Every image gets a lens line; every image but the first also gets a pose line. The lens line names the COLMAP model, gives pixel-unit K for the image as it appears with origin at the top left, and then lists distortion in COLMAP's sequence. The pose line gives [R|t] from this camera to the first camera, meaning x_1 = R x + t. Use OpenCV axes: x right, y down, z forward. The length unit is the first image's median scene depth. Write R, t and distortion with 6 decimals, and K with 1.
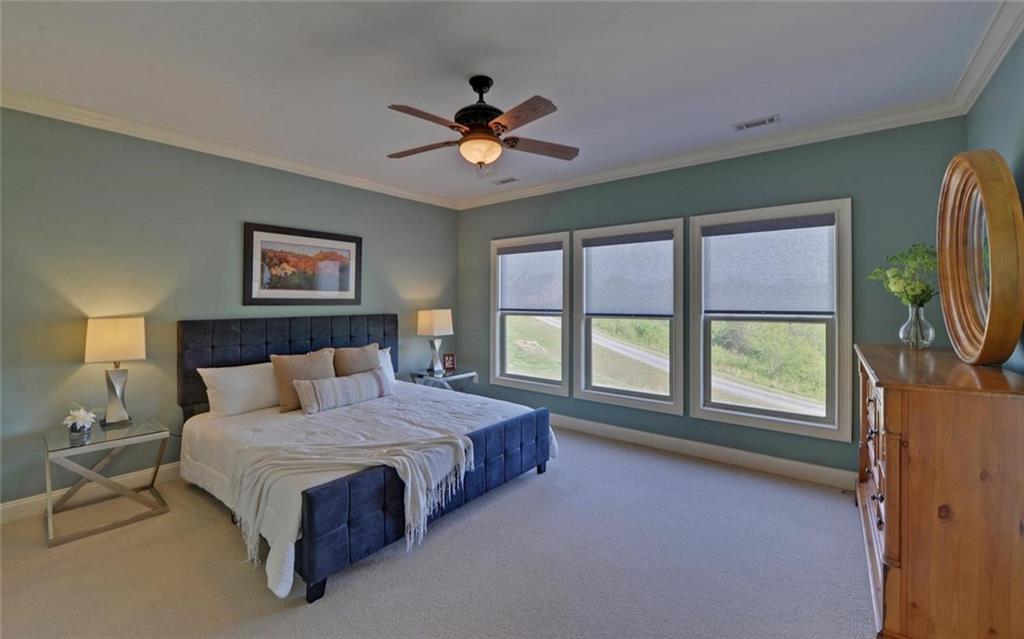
lens RADIAL K [[404.6, 0, 533.3], [0, 404.6, 293.9], [0, 0, 1]] dist [-0.001053, -0.000050]
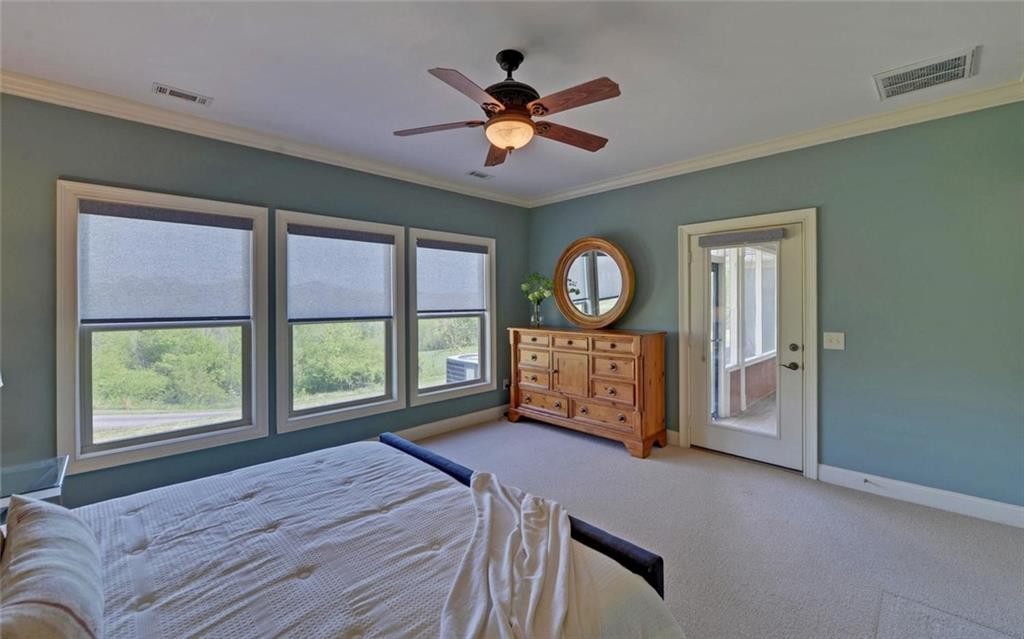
lens RADIAL K [[422.2, 0, 511.0], [0, 422.2, 302.2], [0, 0, 1]] dist [0.023543, -0.000082]
pose [[0.166125, -0.001860, 0.986103, -0.520768], [-0.009163, 0.999952, 0.003430, 0.006305], [-0.986062, -0.009606, 0.166100, 0.390403]]
